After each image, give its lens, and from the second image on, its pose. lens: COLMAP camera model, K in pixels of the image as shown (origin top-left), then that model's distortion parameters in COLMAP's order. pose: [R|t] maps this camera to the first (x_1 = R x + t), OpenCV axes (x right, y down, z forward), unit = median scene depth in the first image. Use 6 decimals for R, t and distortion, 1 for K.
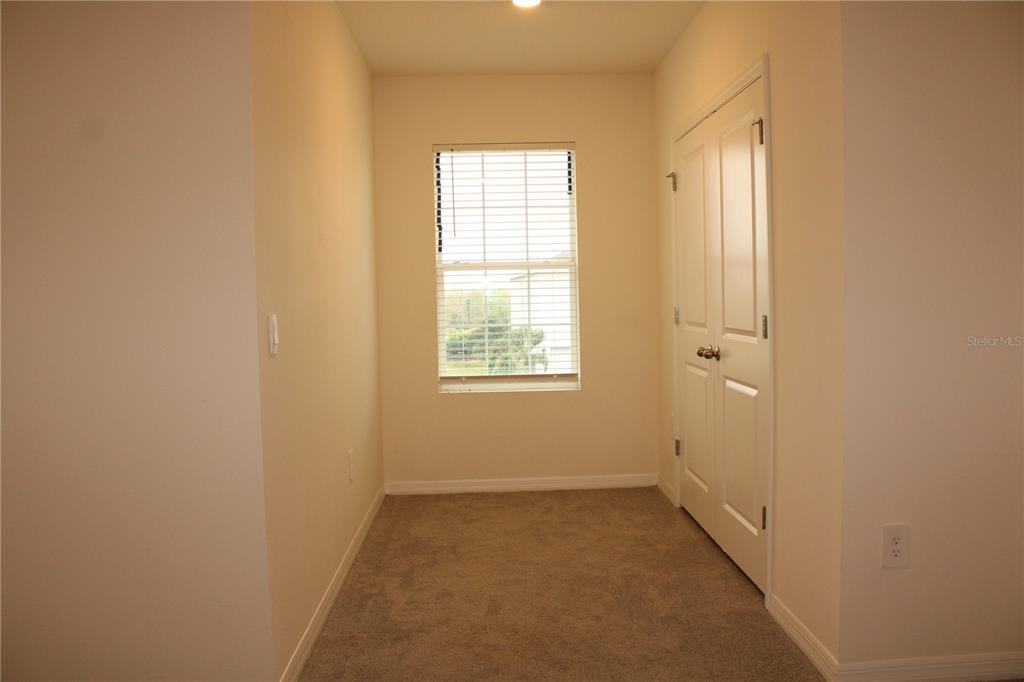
lens RADIAL K [[879.5, 0, 521.0], [0, 879.5, 336.0], [0, 0, 1]] dist [-0.112632, 0.075886]
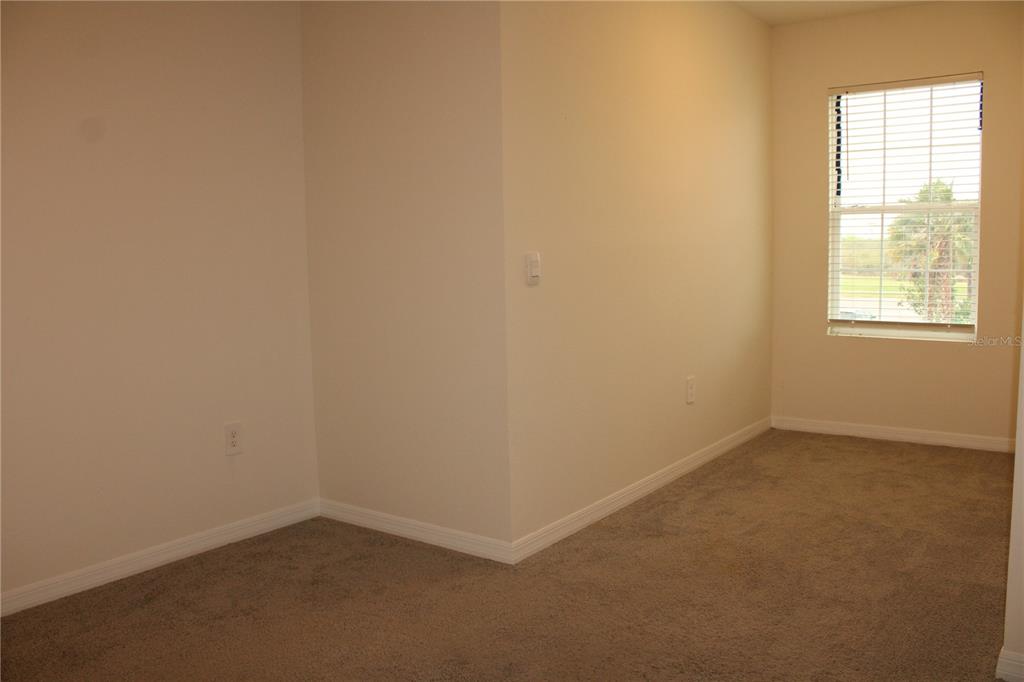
lens RADIAL K [[879.5, 0, 522.5], [0, 879.5, 341.6], [0, 0, 1]] dist [-0.112632, 0.075886]
pose [[0.783552, 0.074460, -0.616849, 0.310106], [-0.026698, 0.995911, 0.086305, -0.006272], [0.620753, -0.051156, 0.782336, -0.010728]]
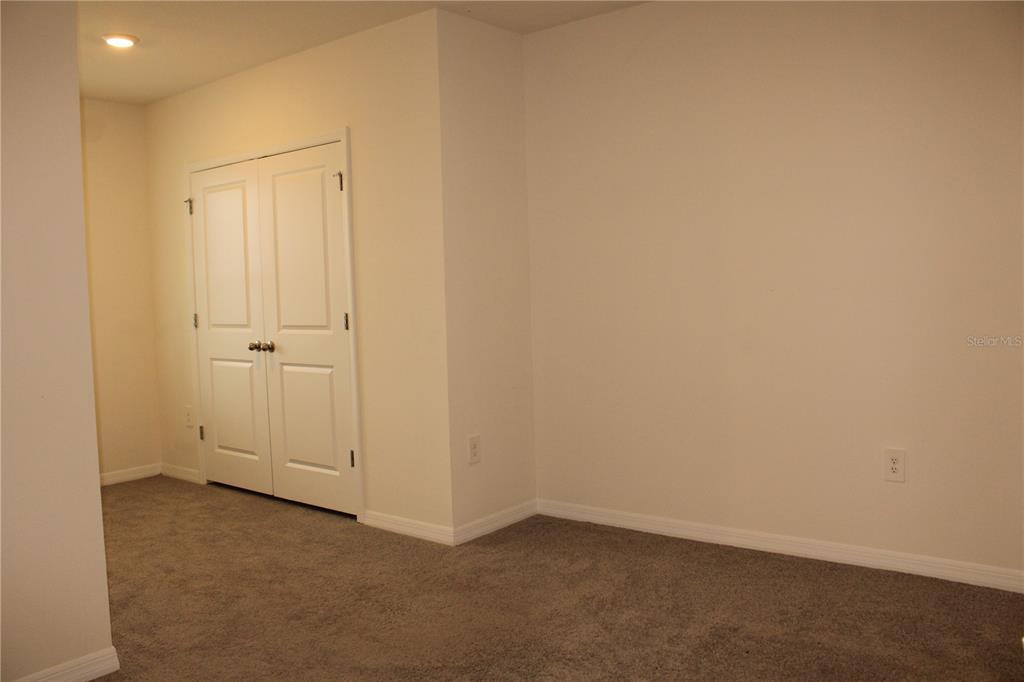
lens RADIAL K [[879.5, 0, 516.6], [0, 879.5, 338.1], [0, 0, 1]] dist [-0.112632, 0.075886]
pose [[0.665824, -0.047998, 0.744563, -0.447269], [0.056239, 0.998318, 0.014065, 0.009331], [-0.743986, 0.032509, 0.667403, -0.105191]]
